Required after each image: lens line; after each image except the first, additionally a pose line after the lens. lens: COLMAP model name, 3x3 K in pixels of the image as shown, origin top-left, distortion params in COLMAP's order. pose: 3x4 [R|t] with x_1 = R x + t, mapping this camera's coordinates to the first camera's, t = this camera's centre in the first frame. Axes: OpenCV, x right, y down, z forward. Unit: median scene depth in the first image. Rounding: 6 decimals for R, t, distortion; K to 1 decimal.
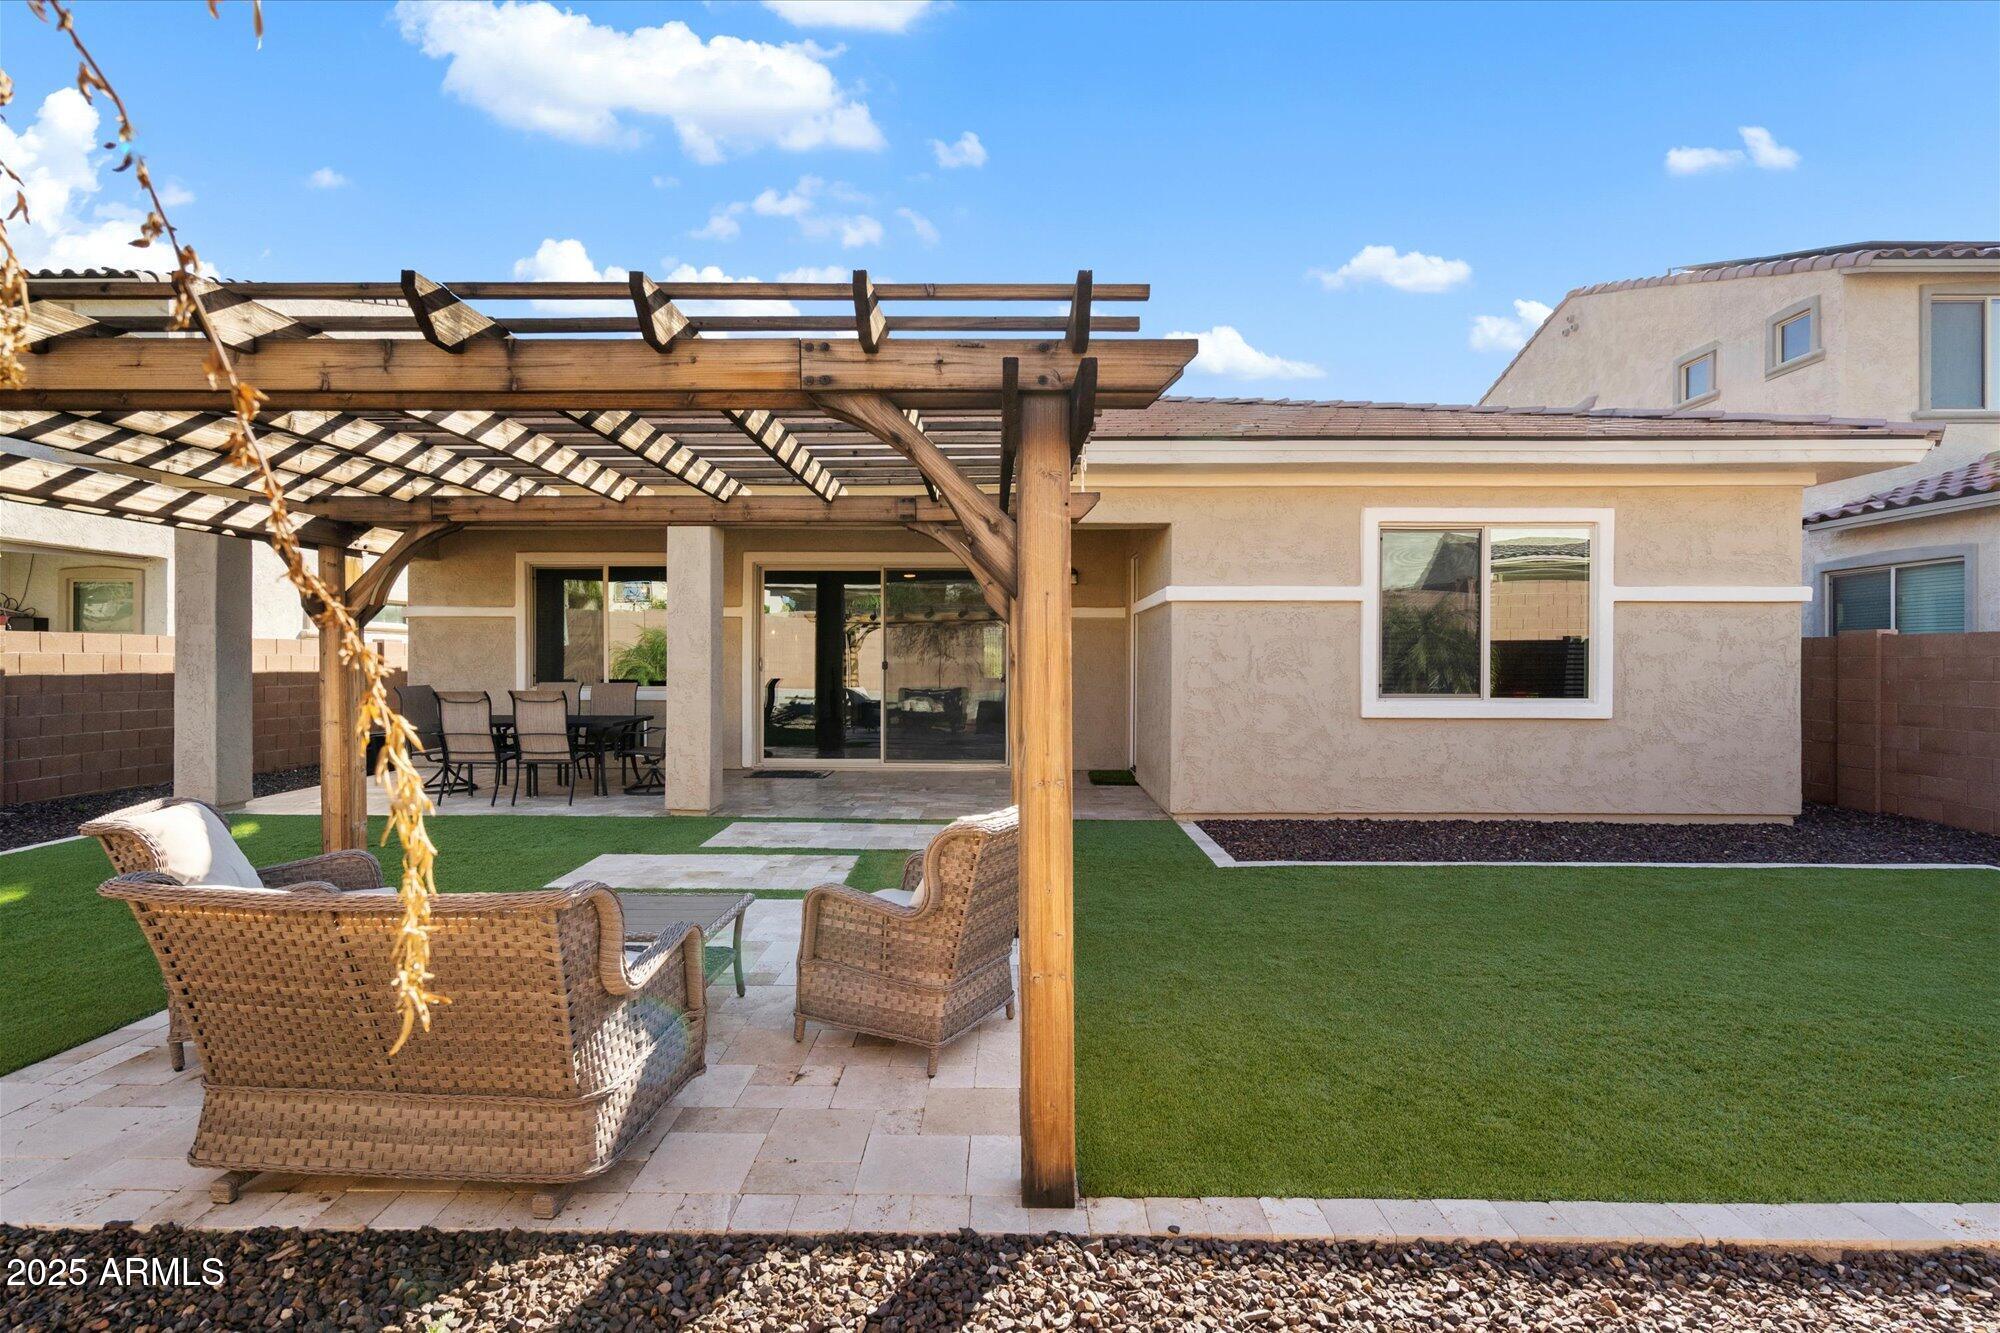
lens RADIAL K [[916.8, 0, 995.8], [0, 916.8, 669.4], [0, 0, 1]] dist [-0.006380, 0.001874]
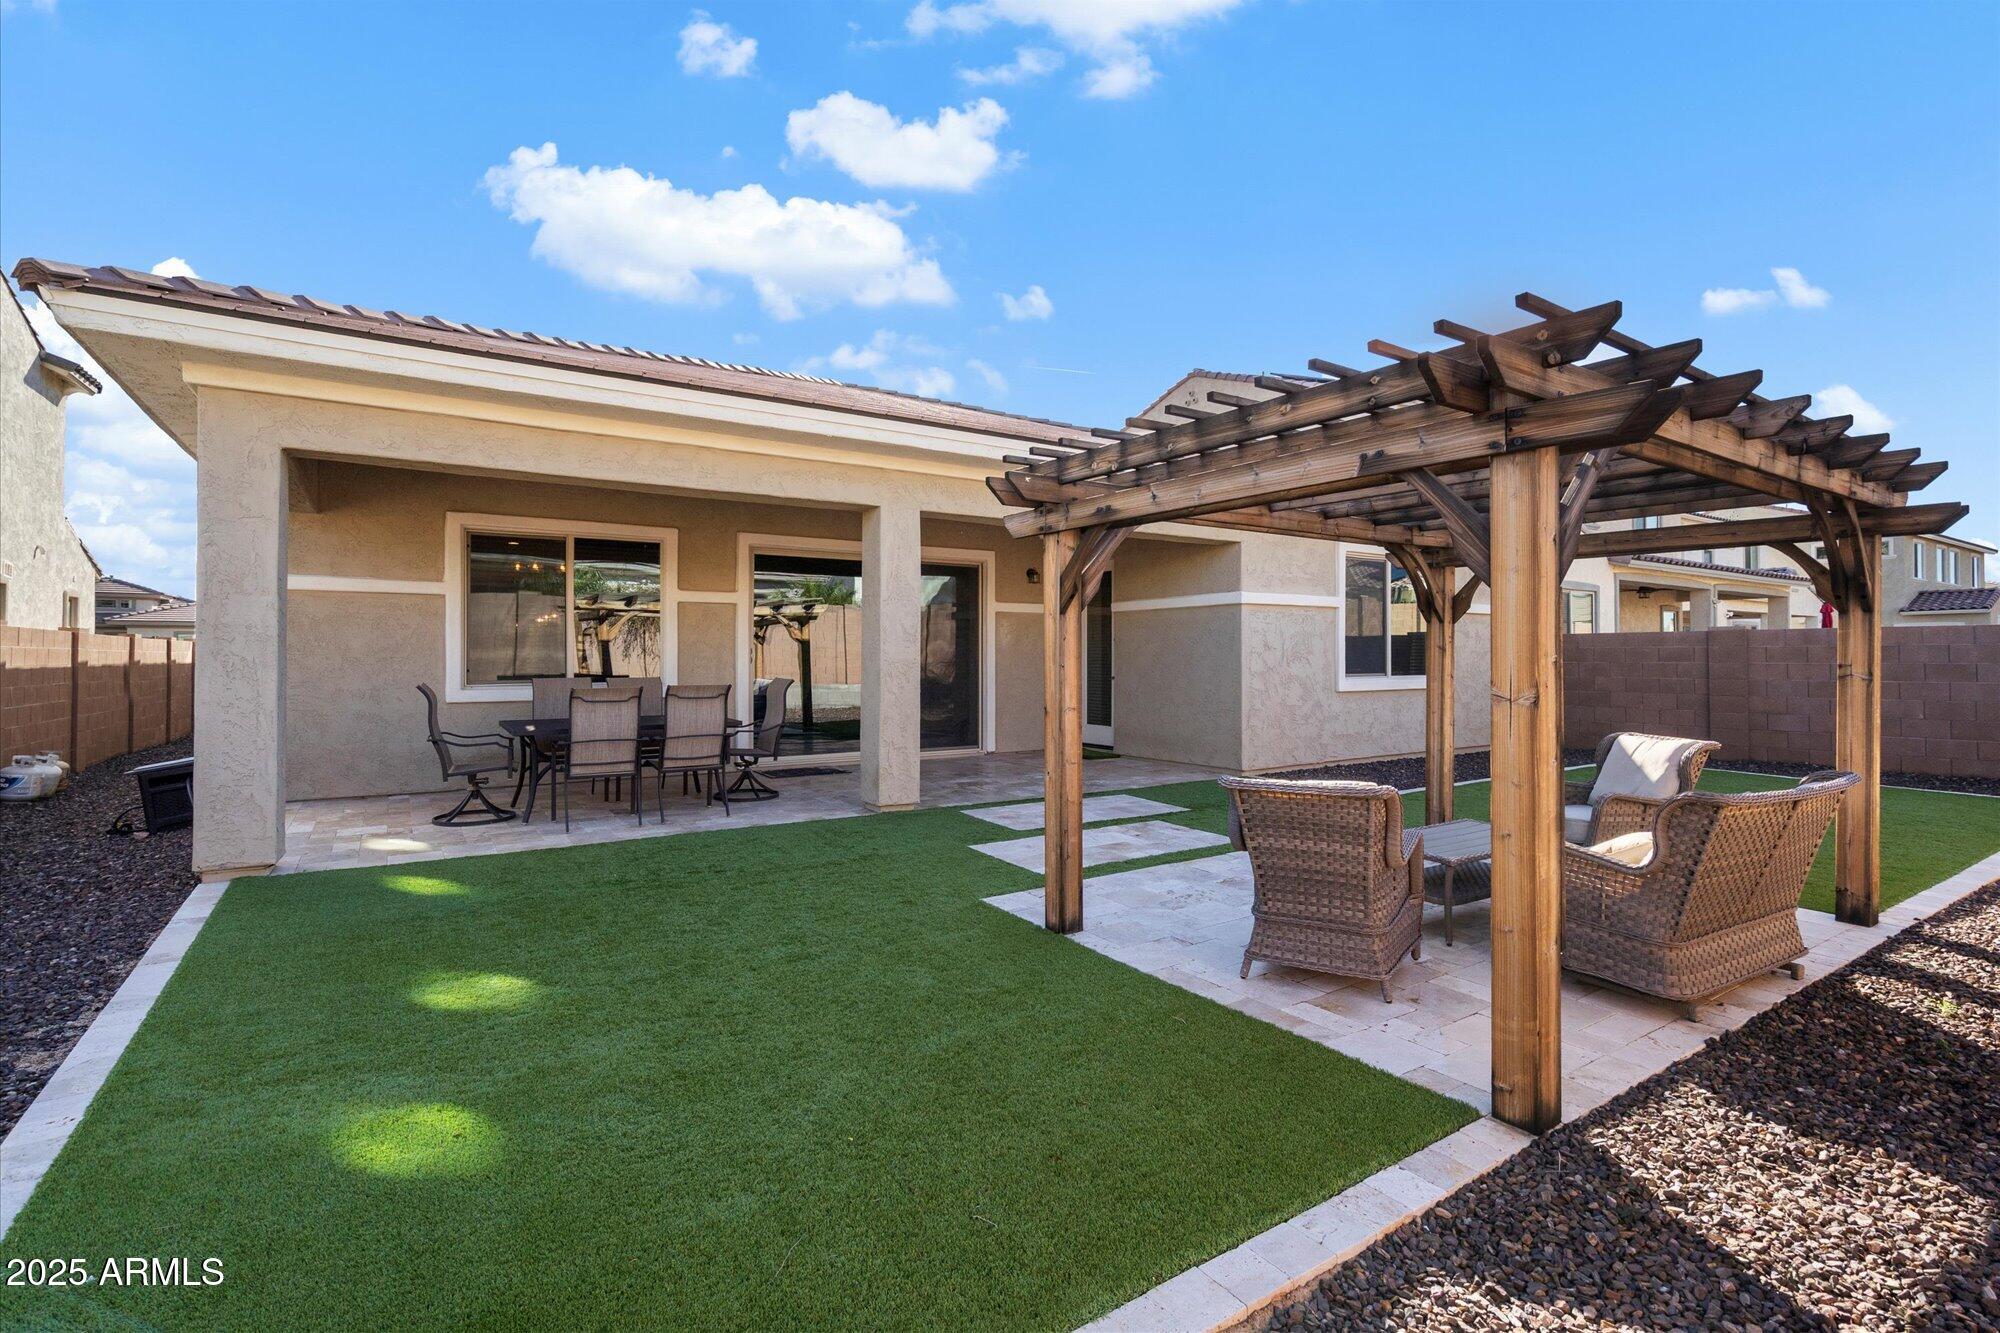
lens RADIAL K [[916.8, 0, 978.2], [0, 916.8, 656.9], [0, 0, 1]] dist [-0.006380, 0.001874]
pose [[0.831027, -0.003510, 0.556221, -0.819115], [0.007438, 0.999961, -0.004803, 0.002837], [-0.556182, 0.008129, 0.831021, 0.152608]]
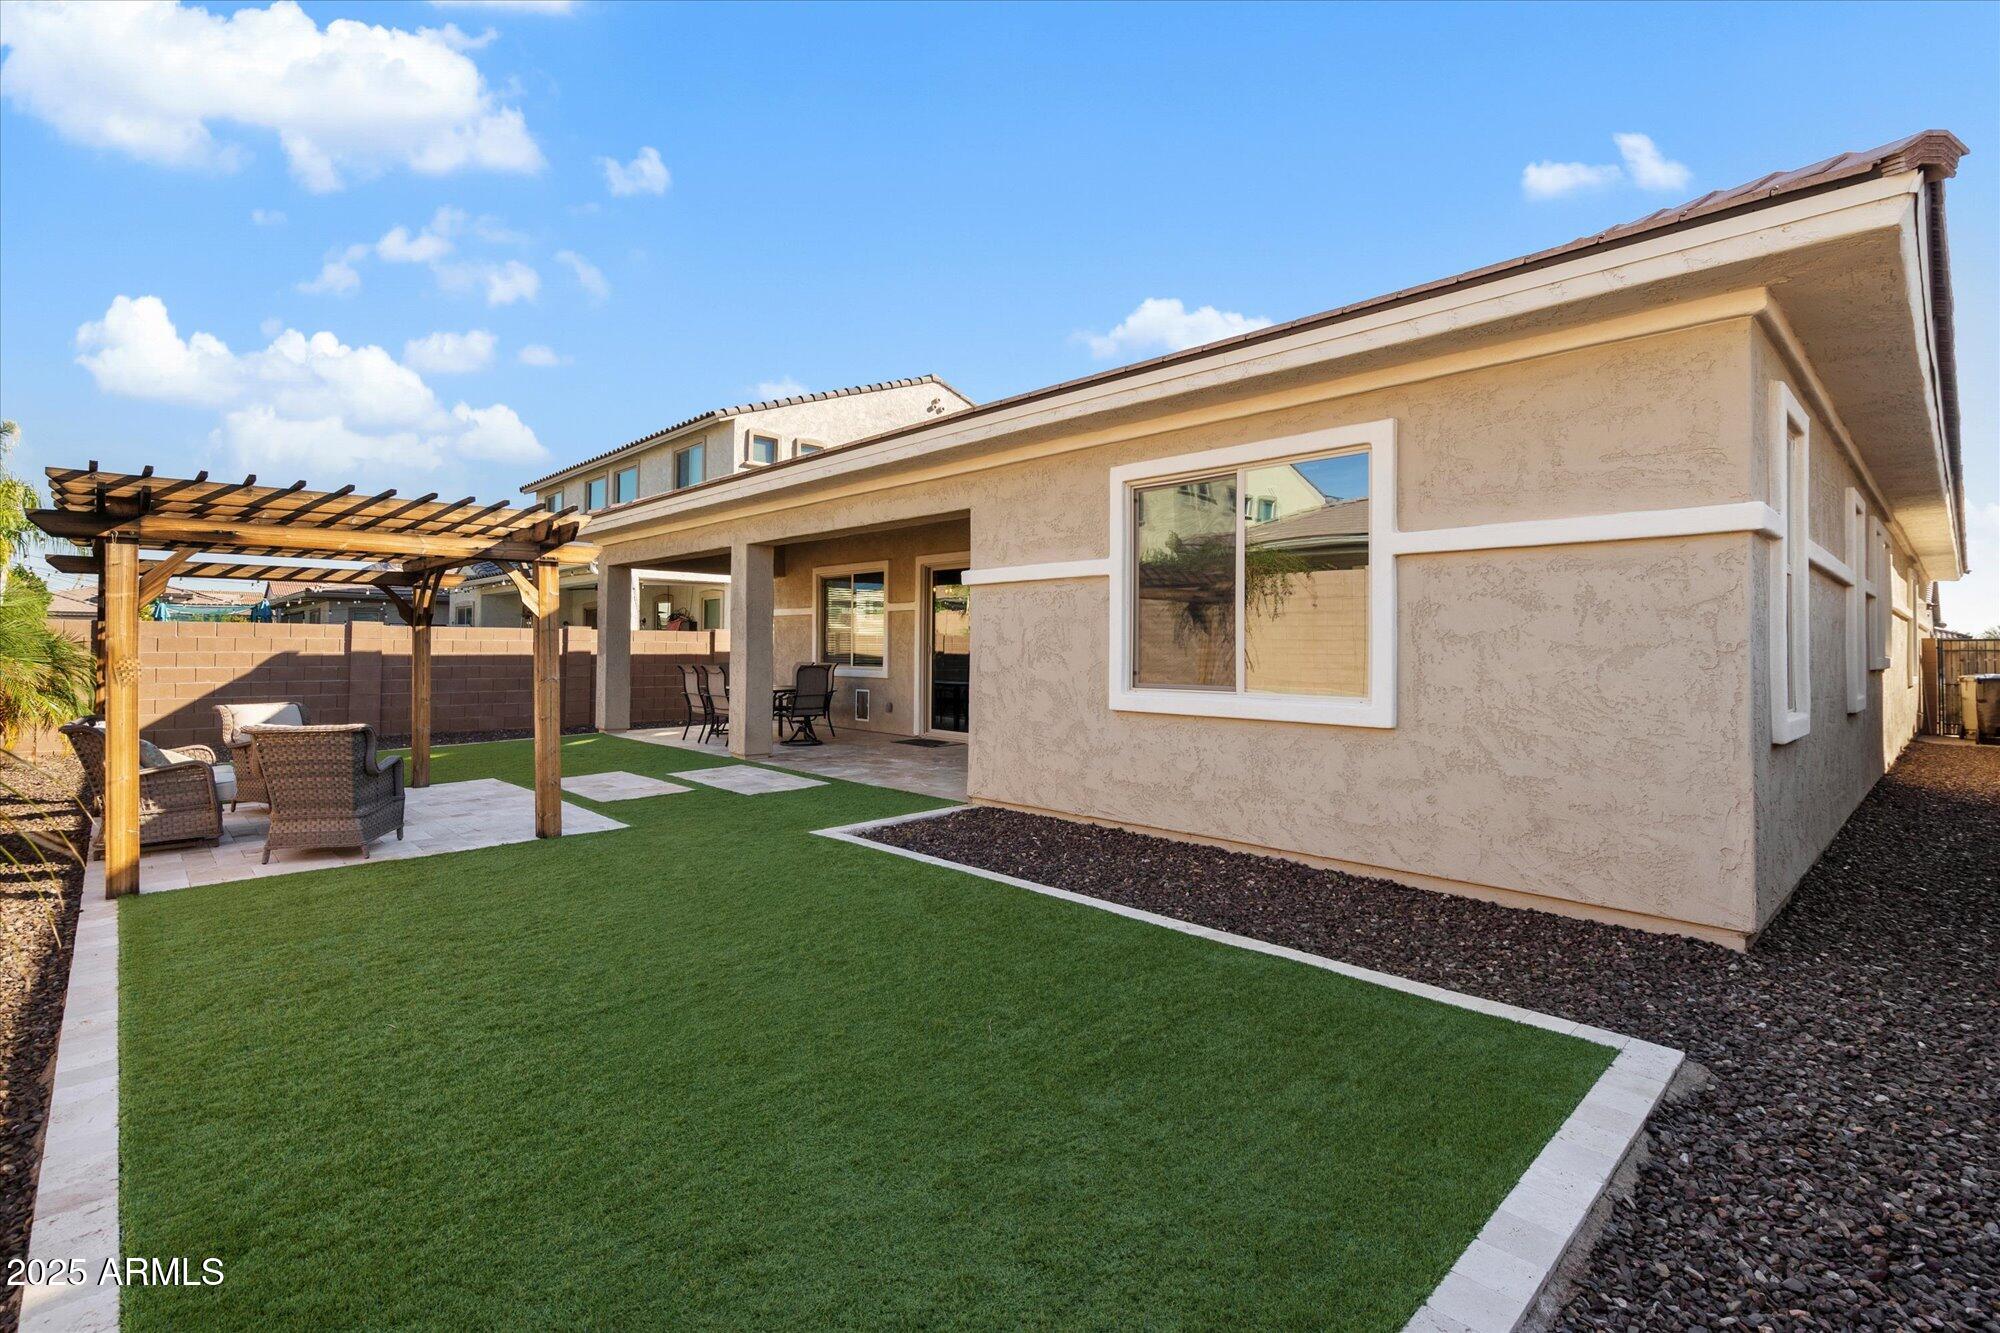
lens RADIAL K [[916.8, 0, 1012.1], [0, 916.8, 644.8], [0, 0, 1]] dist [-0.006380, 0.001874]
pose [[0.711286, -0.002581, -0.702898, 0.939498], [-0.004894, 0.999951, -0.008623, -0.000771], [0.702886, 0.009573, 0.711238, 0.318412]]
